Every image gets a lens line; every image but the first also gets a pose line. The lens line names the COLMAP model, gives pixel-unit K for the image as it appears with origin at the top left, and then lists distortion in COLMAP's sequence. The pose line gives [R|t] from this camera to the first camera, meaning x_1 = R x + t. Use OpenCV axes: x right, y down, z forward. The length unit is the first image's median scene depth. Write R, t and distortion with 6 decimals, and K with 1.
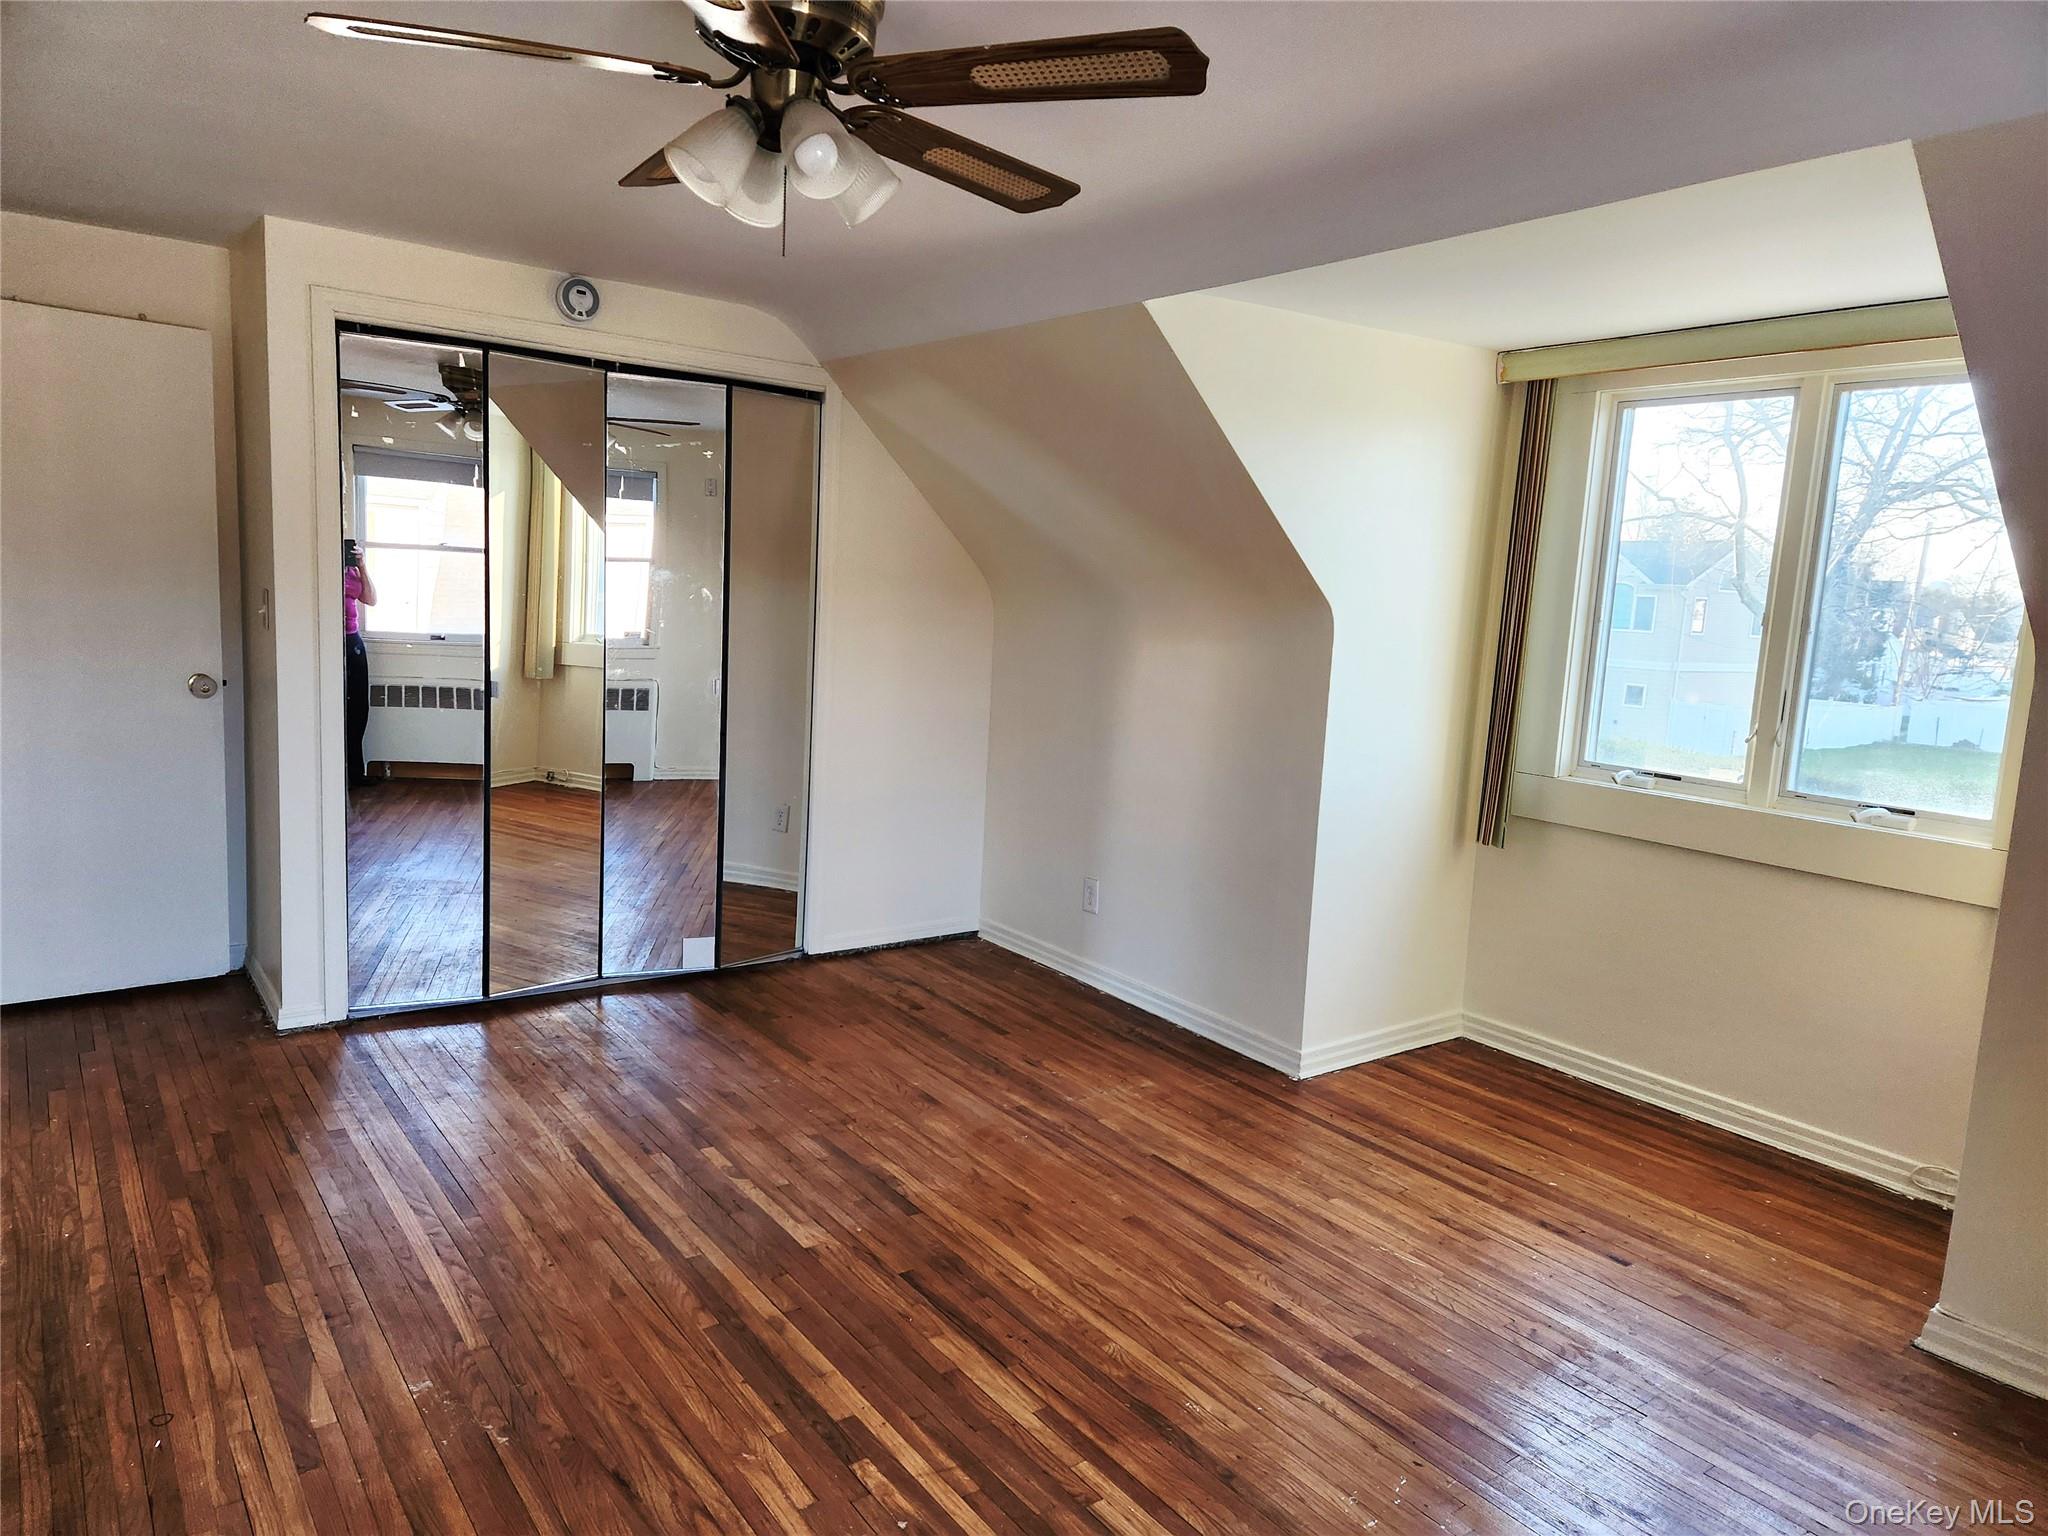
lens RADIAL K [[1349.9, 0, 1024.0], [0, 1349.9, 768.0], [0, 0, 1]] dist [0.037704, -0.001387]
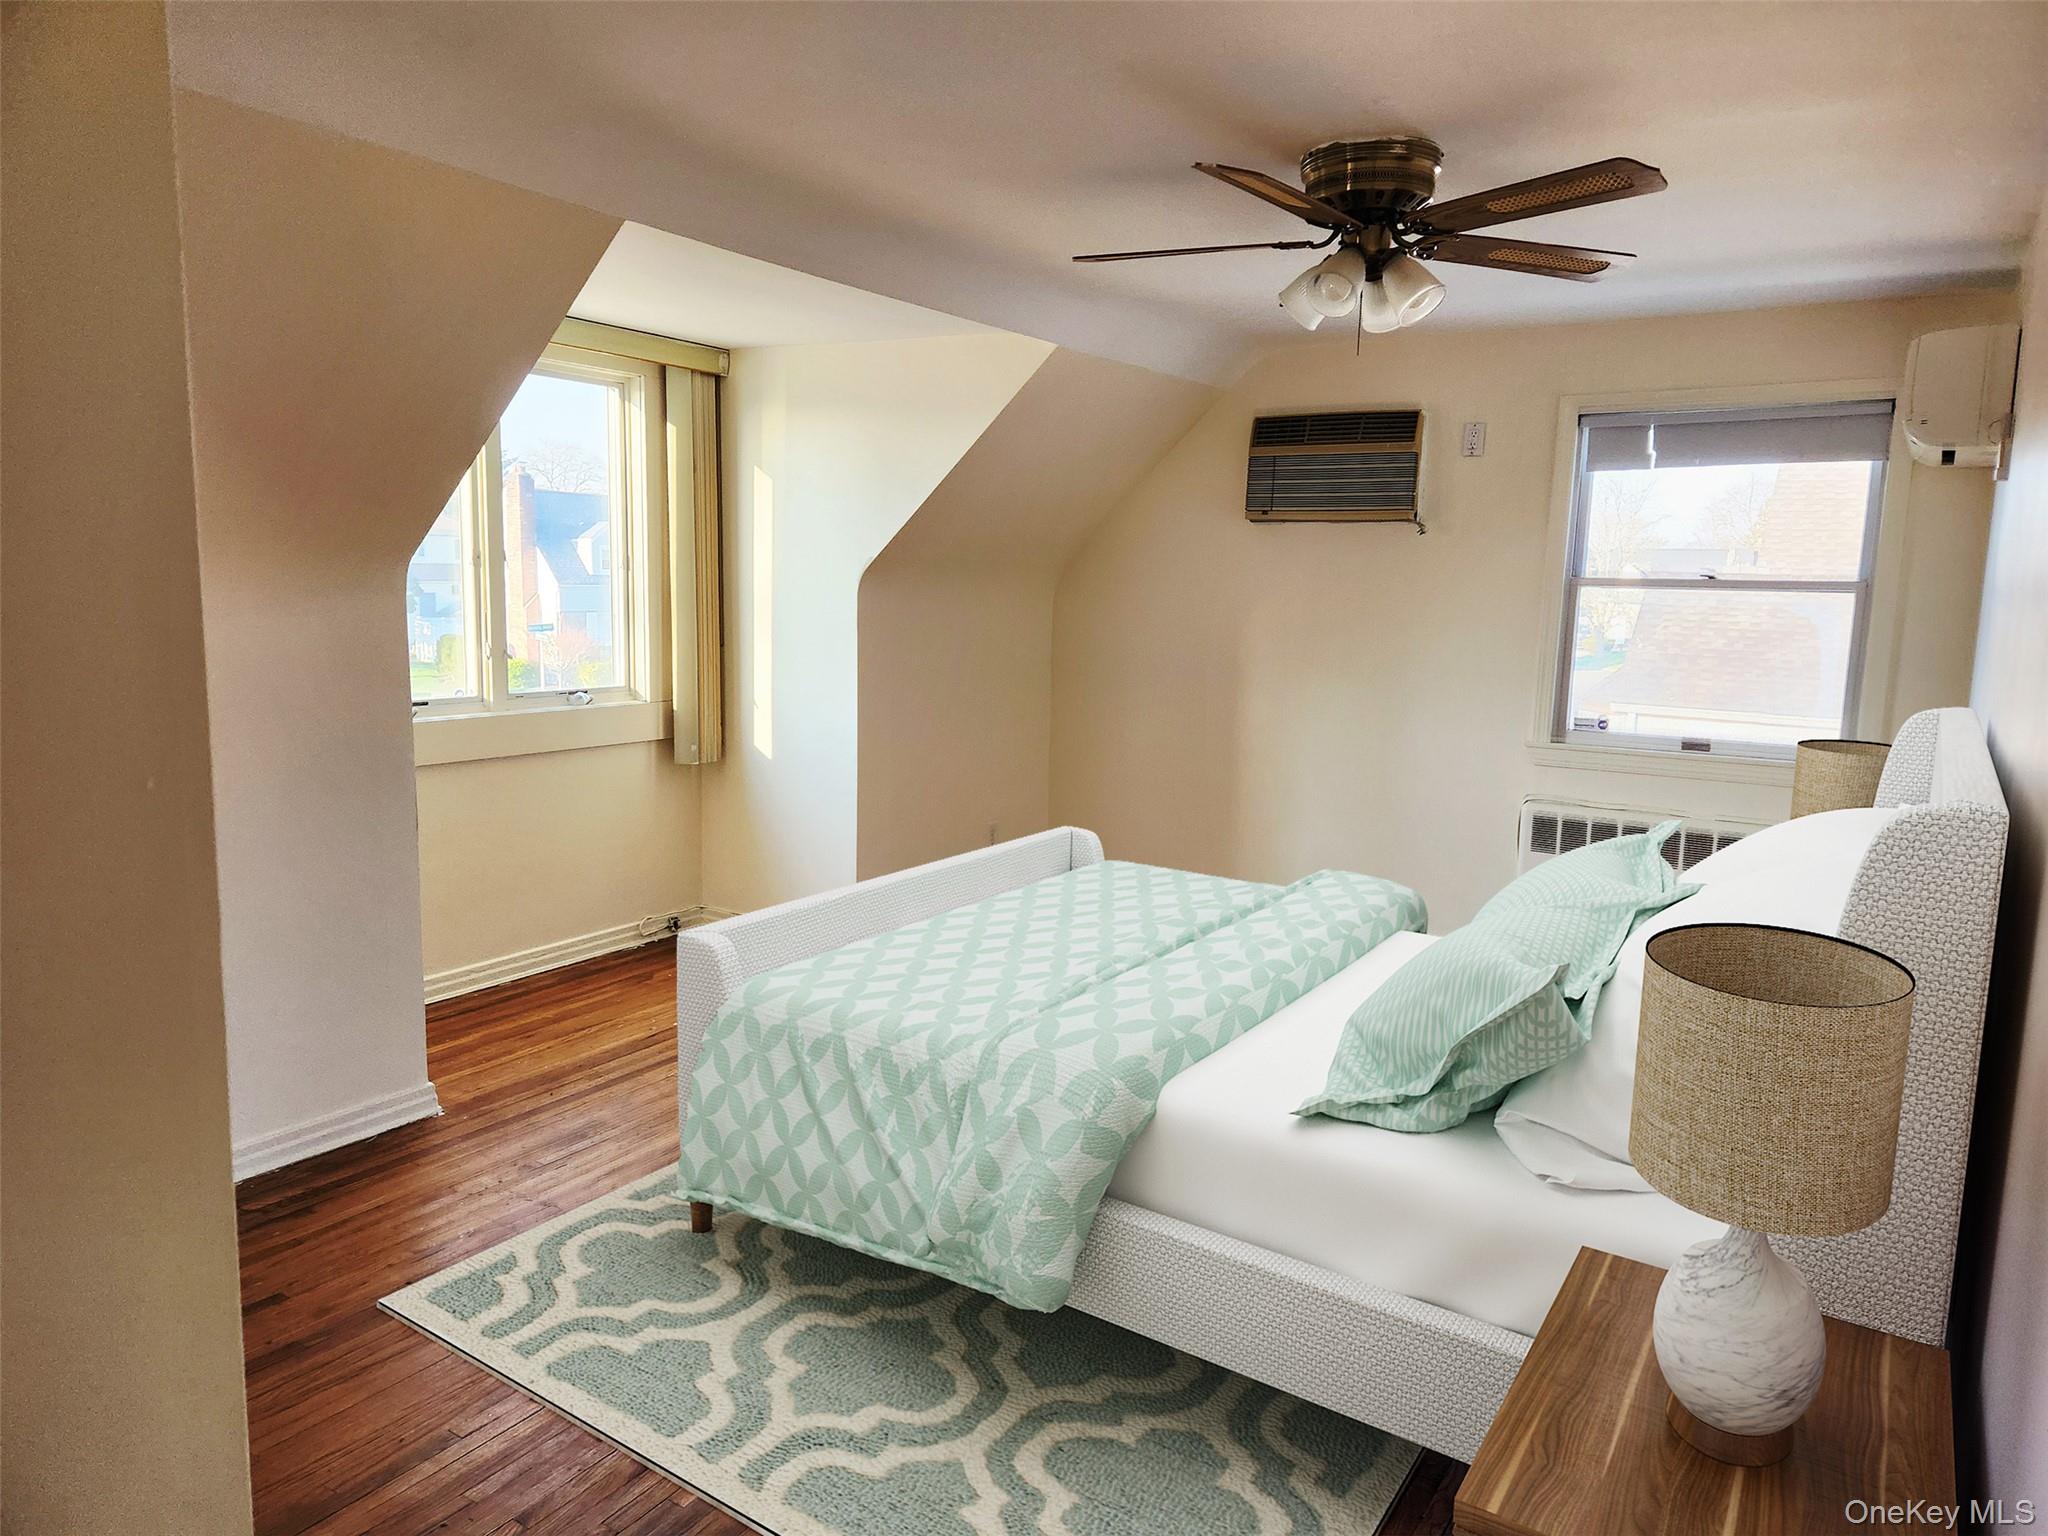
lens RADIAL K [[1349.9, 0, 1024.0], [0, 1349.9, 768.0], [0, 0, 1]] dist [0.037704, -0.001387]
pose [[-0.343211, -0.197652, 0.918227, -0.722432], [0.089176, 0.966335, 0.241339, -0.169698], [-0.935015, 0.164714, -0.314031, 0.940762]]
